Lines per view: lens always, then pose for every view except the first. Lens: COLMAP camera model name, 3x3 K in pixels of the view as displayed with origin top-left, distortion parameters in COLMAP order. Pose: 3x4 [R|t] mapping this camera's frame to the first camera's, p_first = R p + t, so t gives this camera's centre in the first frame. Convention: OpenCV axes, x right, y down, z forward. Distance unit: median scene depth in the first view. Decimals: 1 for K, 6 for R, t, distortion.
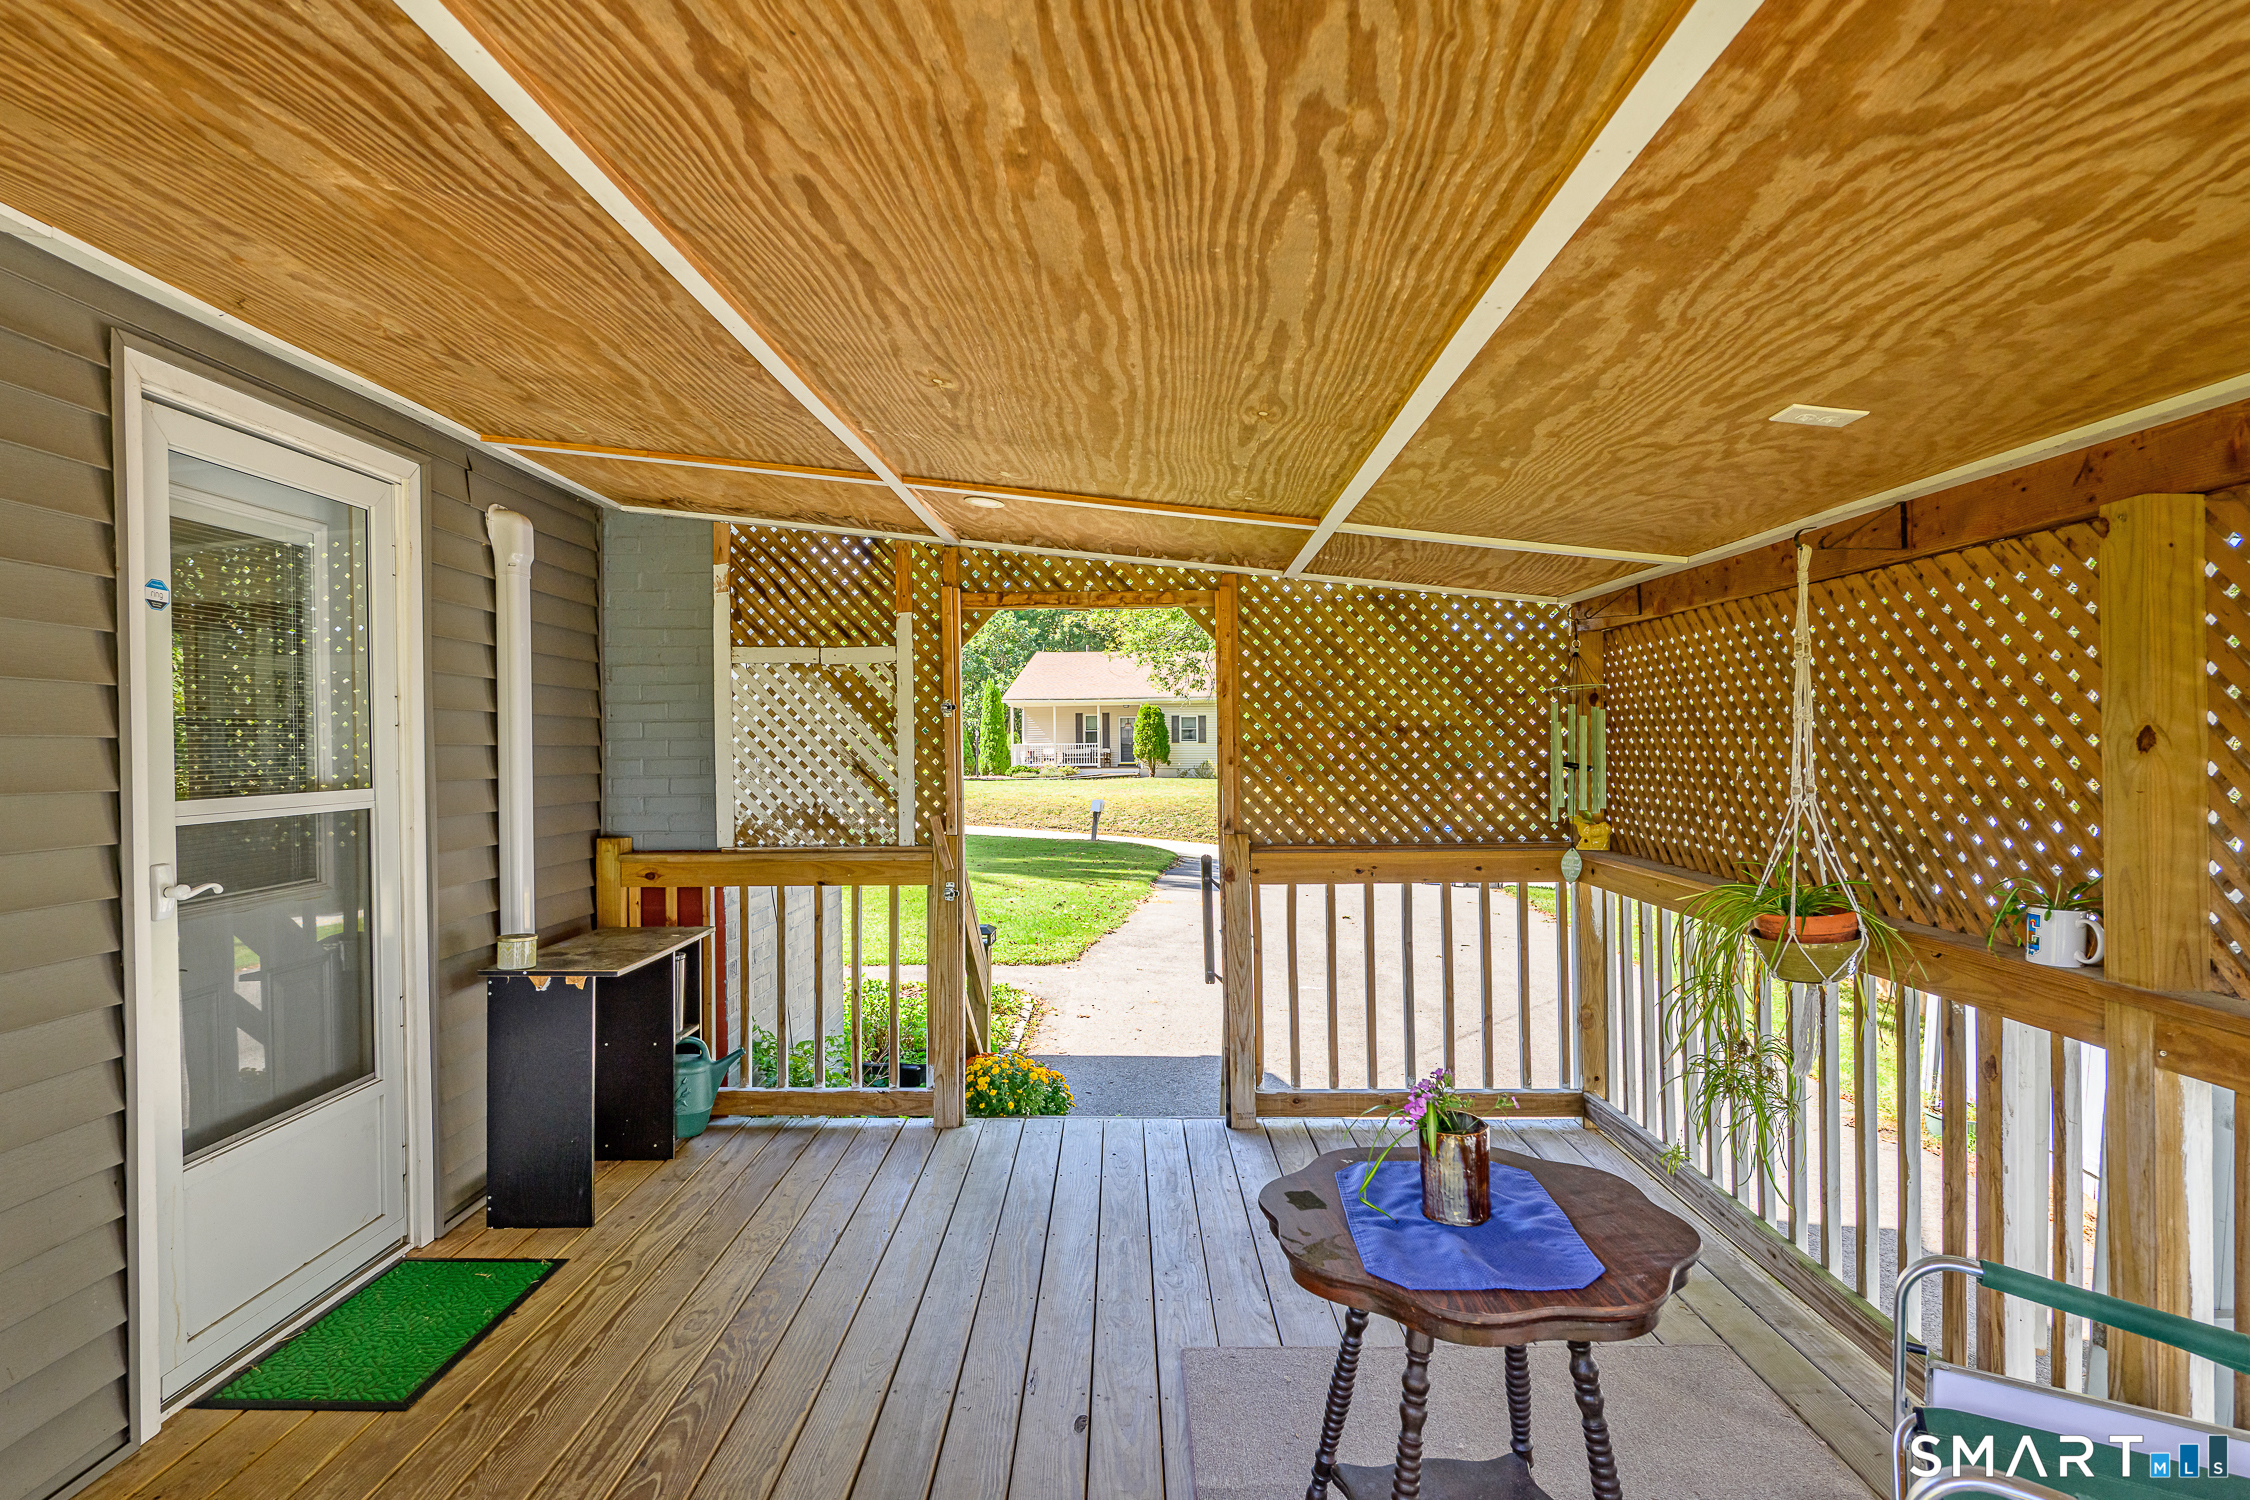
lens RADIAL K [[1165.4, 0, 1125.0], [0, 1165.4, 750.0], [0, 0, 1]] dist [-0.002974, -0.001047]
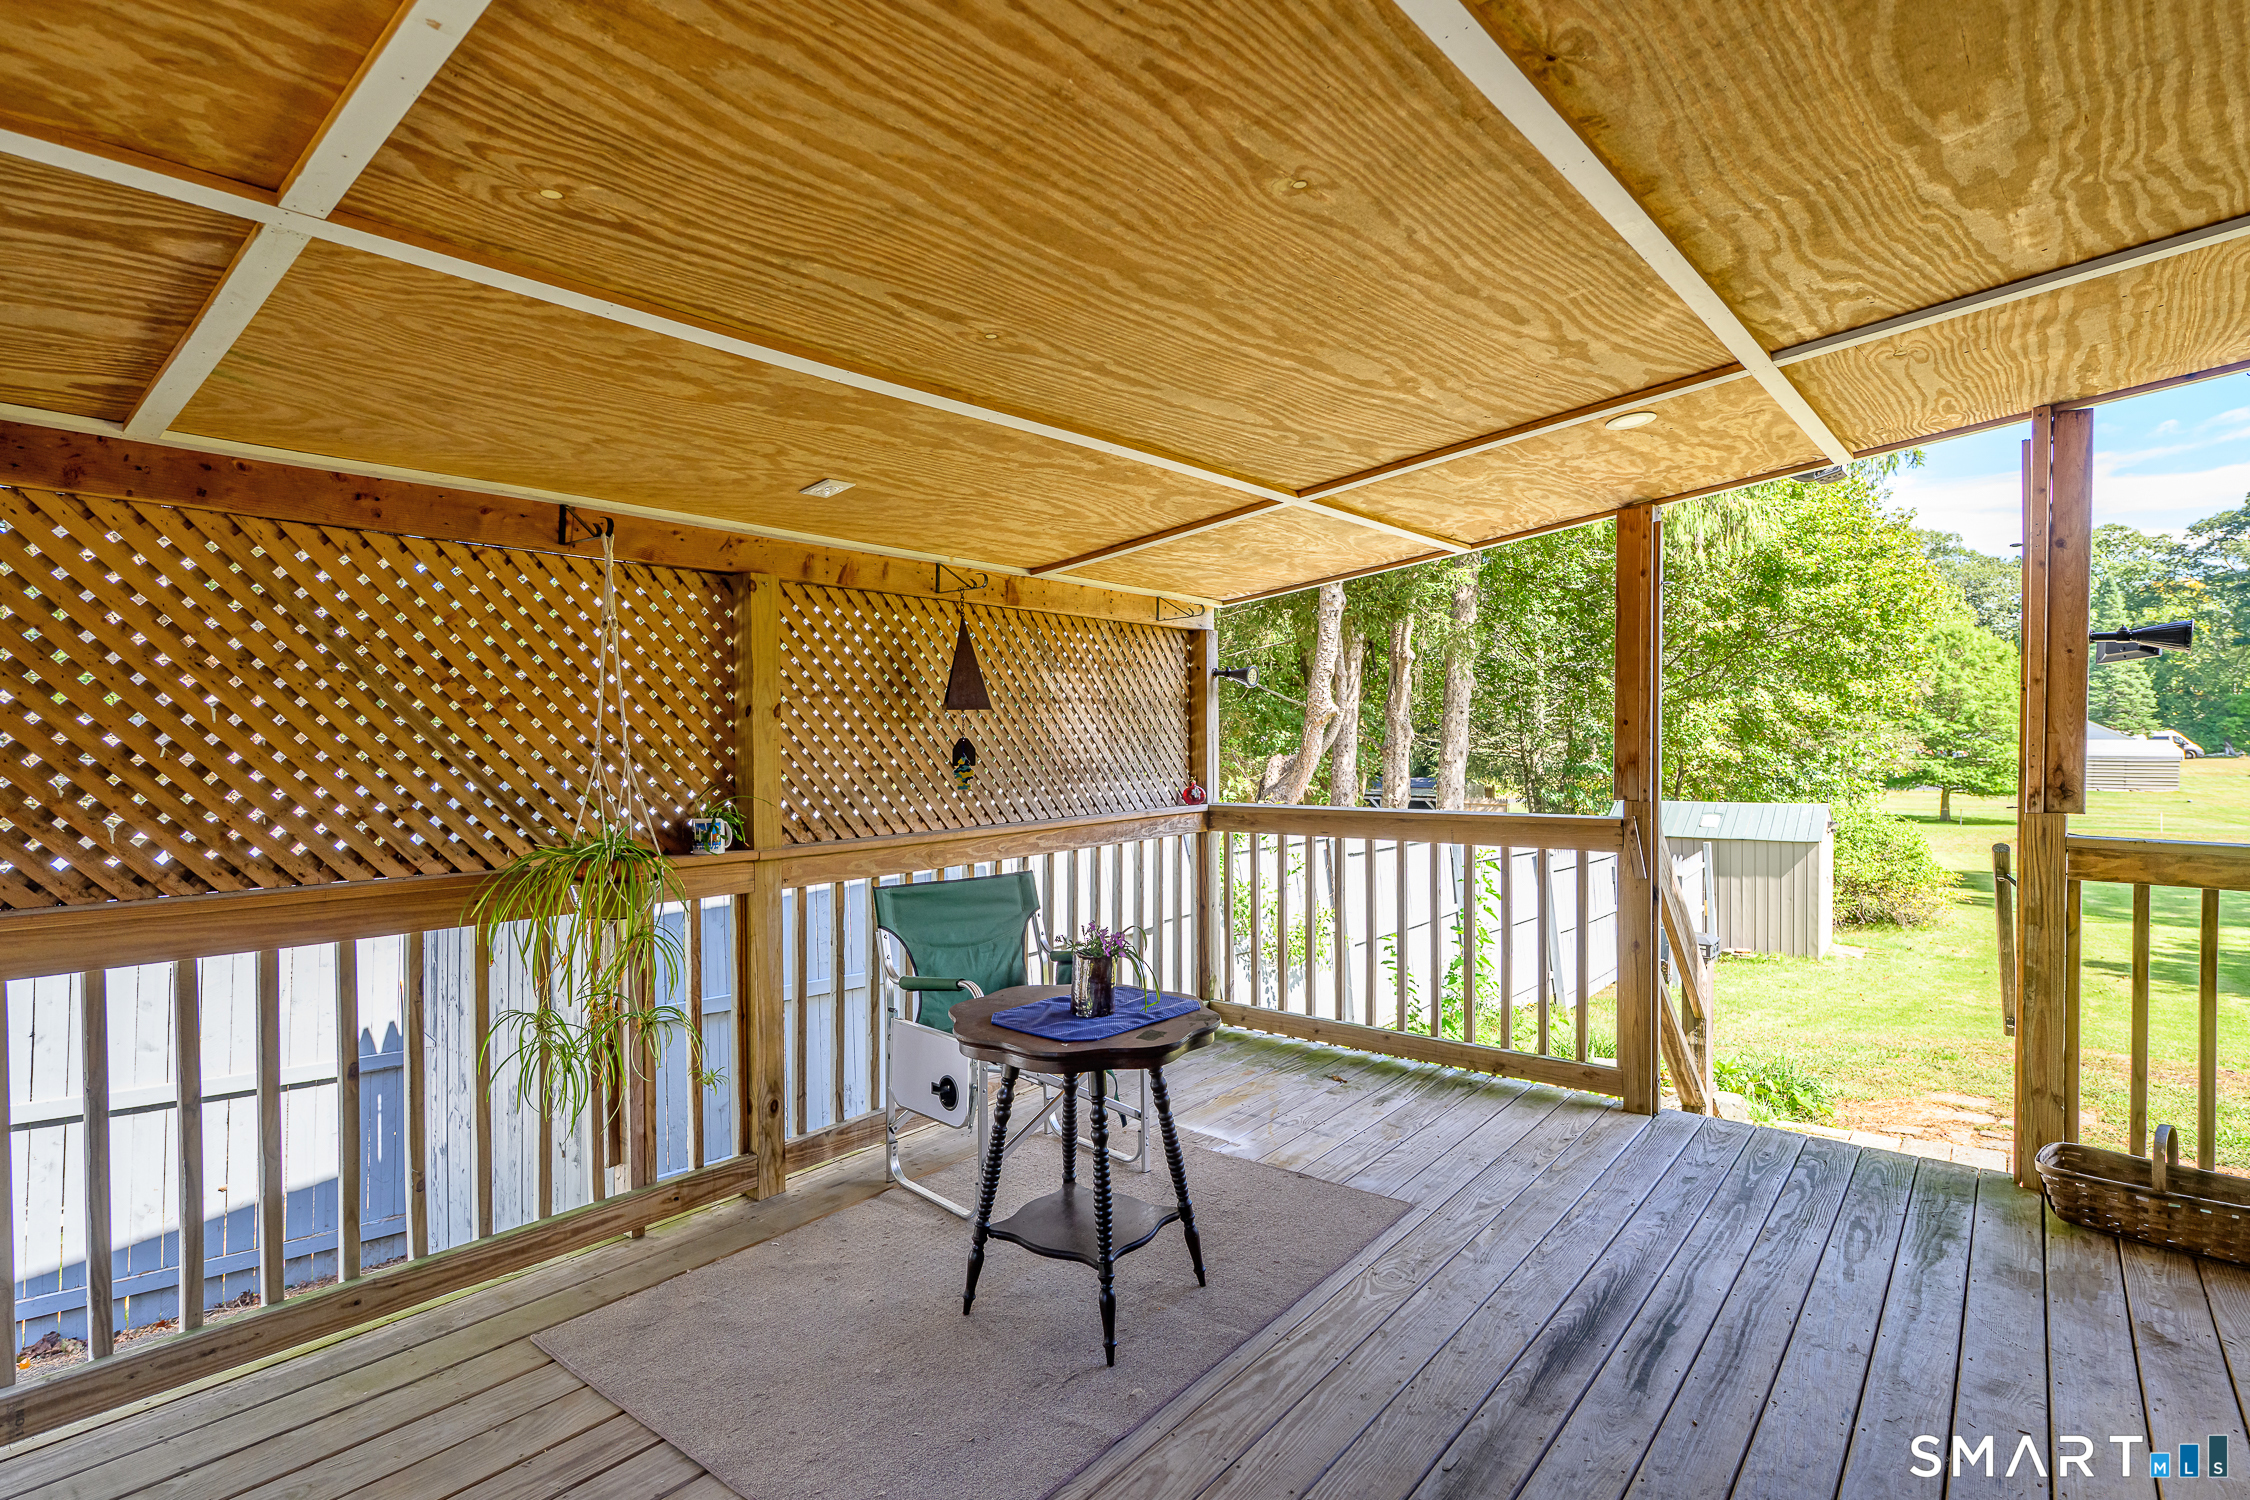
lens RADIAL K [[1170.4, 0, 1125.0], [0, 1170.4, 750.0], [0, 0, 1]] dist [-0.001290, 0.000251]
pose [[-0.784876, -0.005574, 0.619627, -0.464846], [-0.008521, 0.999962, -0.001798, 0.028309], [-0.619594, -0.006691, -0.784894, 1.447586]]
